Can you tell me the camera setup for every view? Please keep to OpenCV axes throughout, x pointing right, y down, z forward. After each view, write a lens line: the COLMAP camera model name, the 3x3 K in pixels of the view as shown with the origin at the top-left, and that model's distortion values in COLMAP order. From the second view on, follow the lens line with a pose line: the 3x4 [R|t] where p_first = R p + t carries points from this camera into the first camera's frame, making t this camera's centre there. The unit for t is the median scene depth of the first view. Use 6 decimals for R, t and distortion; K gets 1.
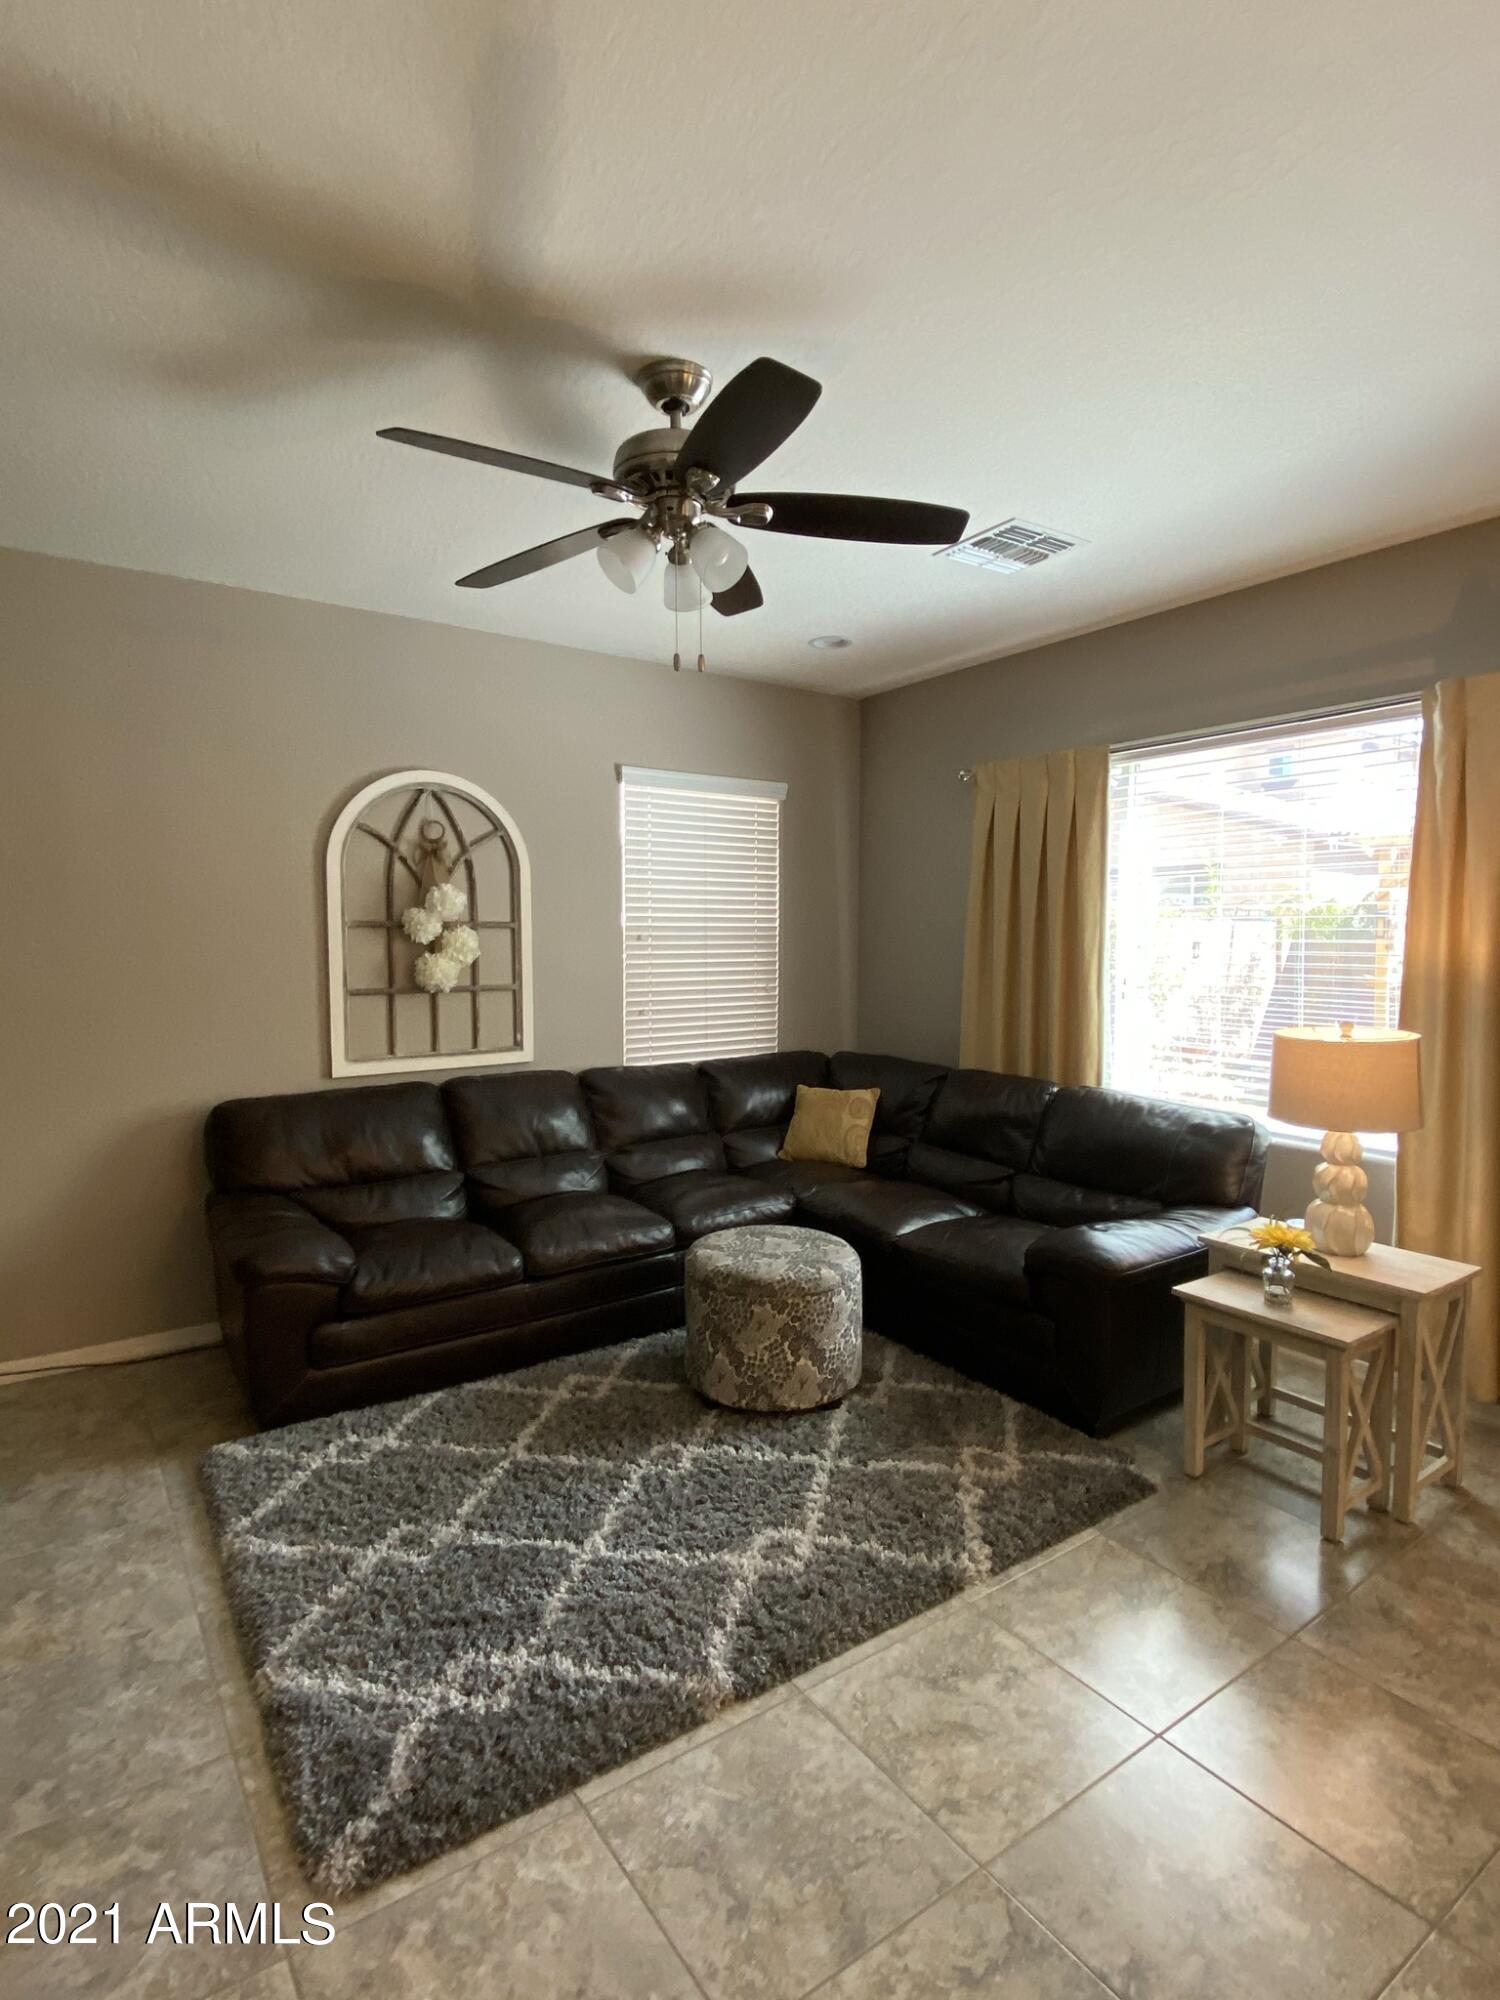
lens RADIAL K [[1023.9, 0, 755.5], [0, 1023.9, 993.1], [0, 0, 1]] dist [0.046639, -0.029222]
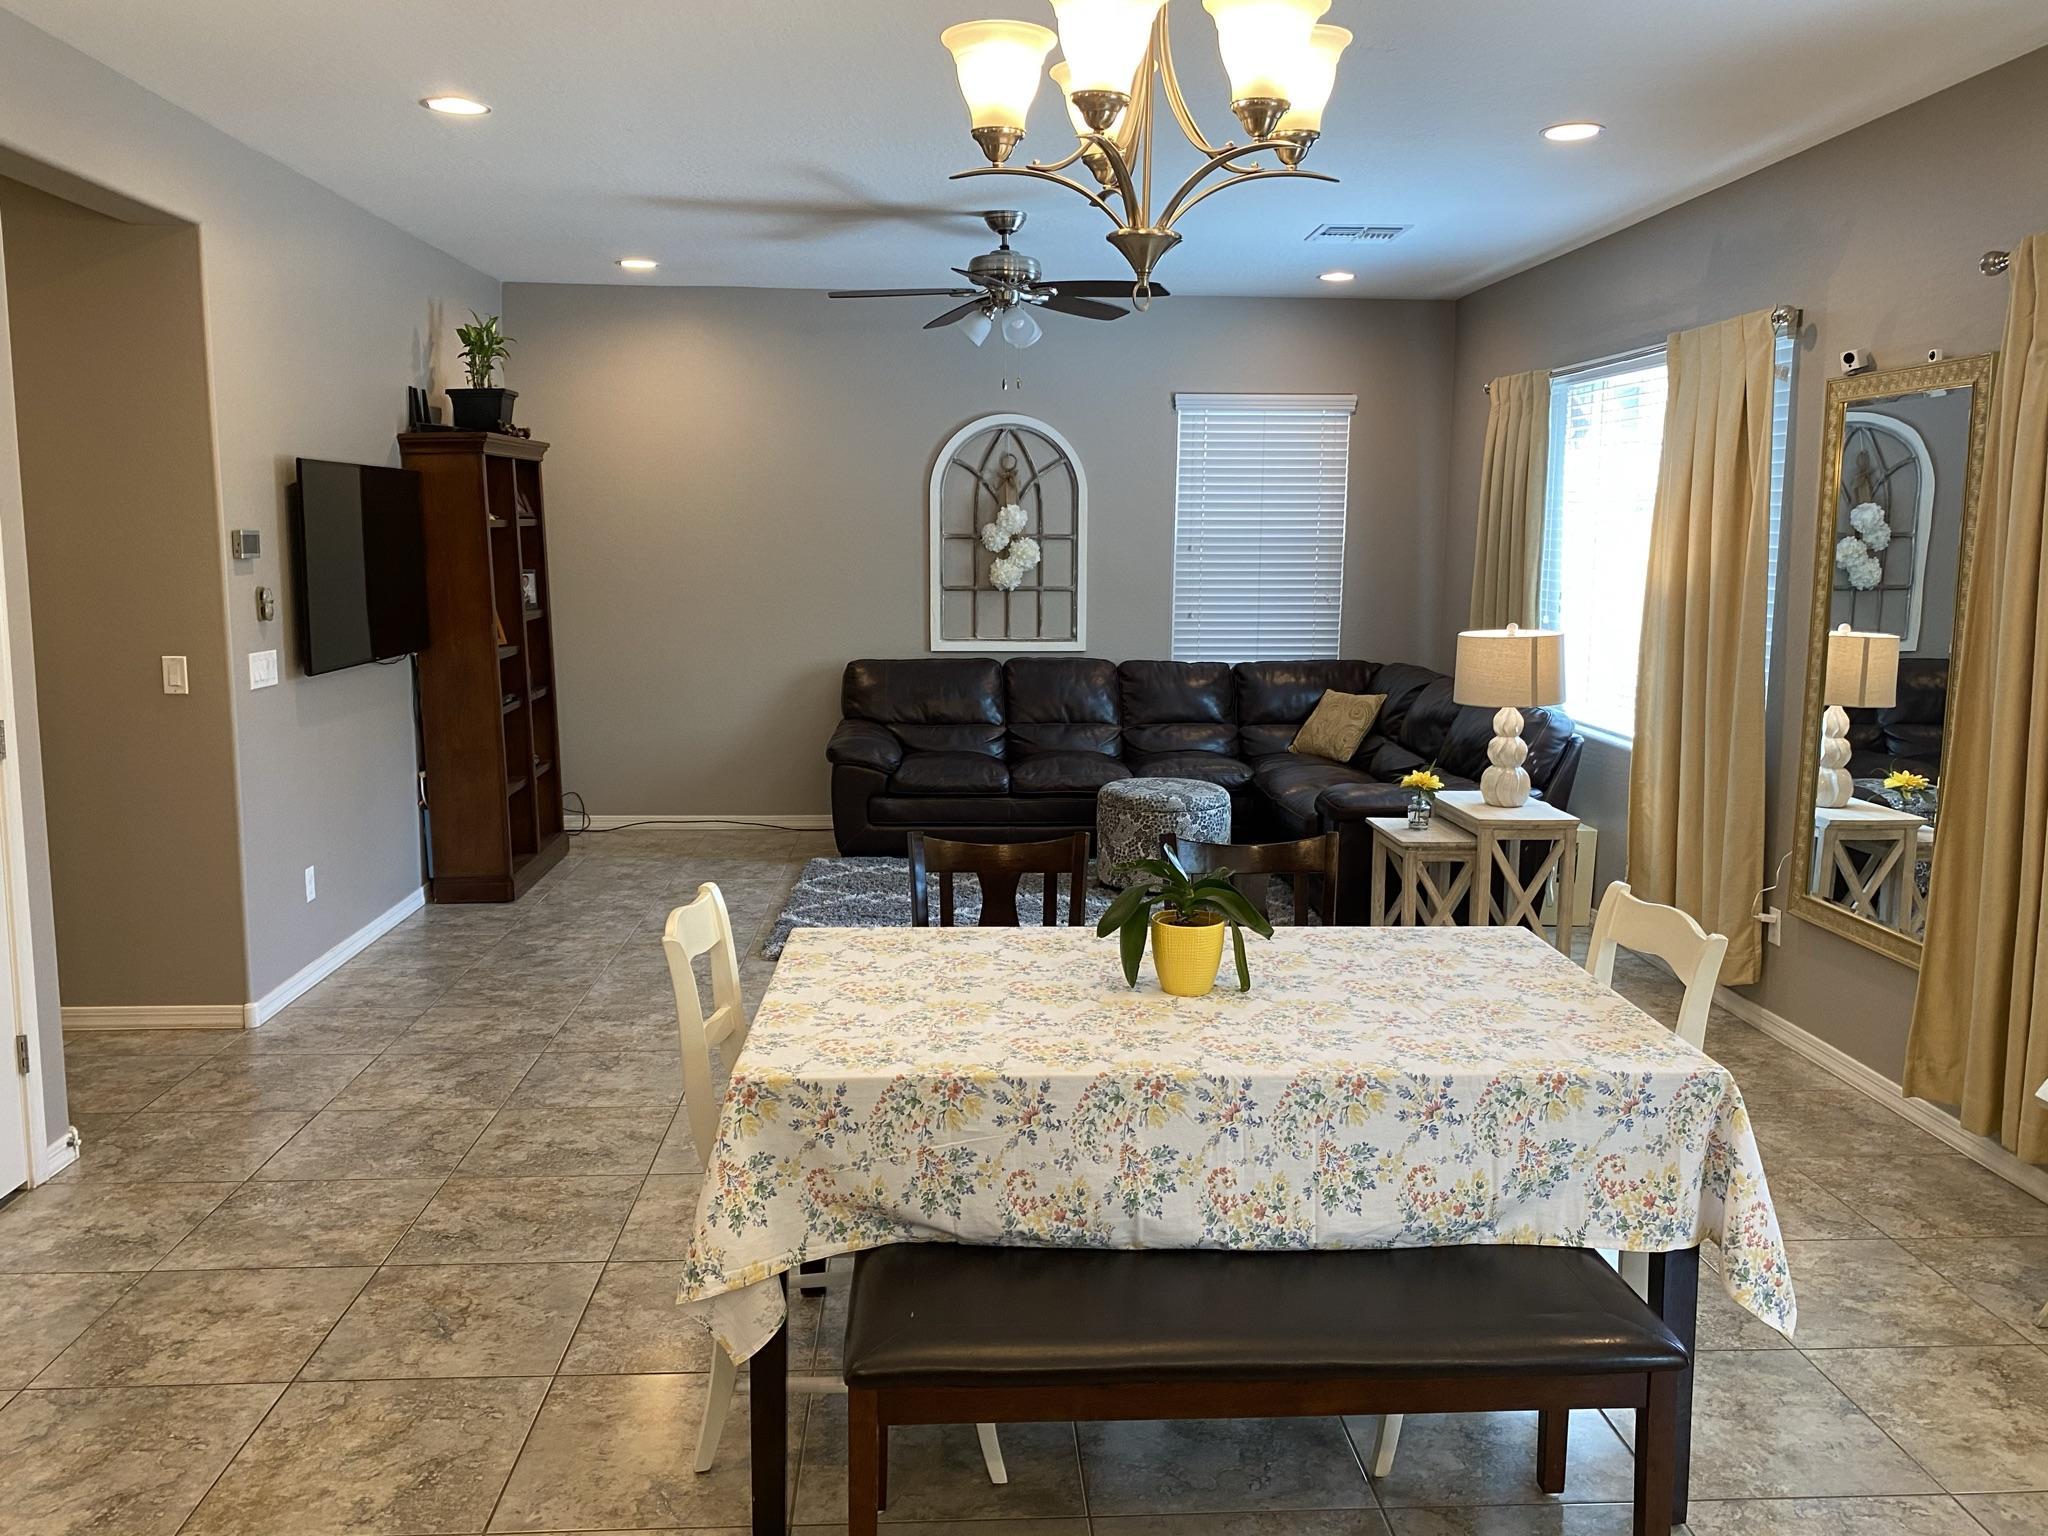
lens RADIAL K [[1614.3, 0, 1022.1], [0, 1614.3, 768.3], [0, 0, 1]] dist [0.066027, -0.033479]
pose [[0.848526, 0.085312, -0.522231, 0.778246], [-0.039094, 0.994328, 0.098913, 0.020277], [0.527707, -0.063515, 0.847048, -0.709794]]
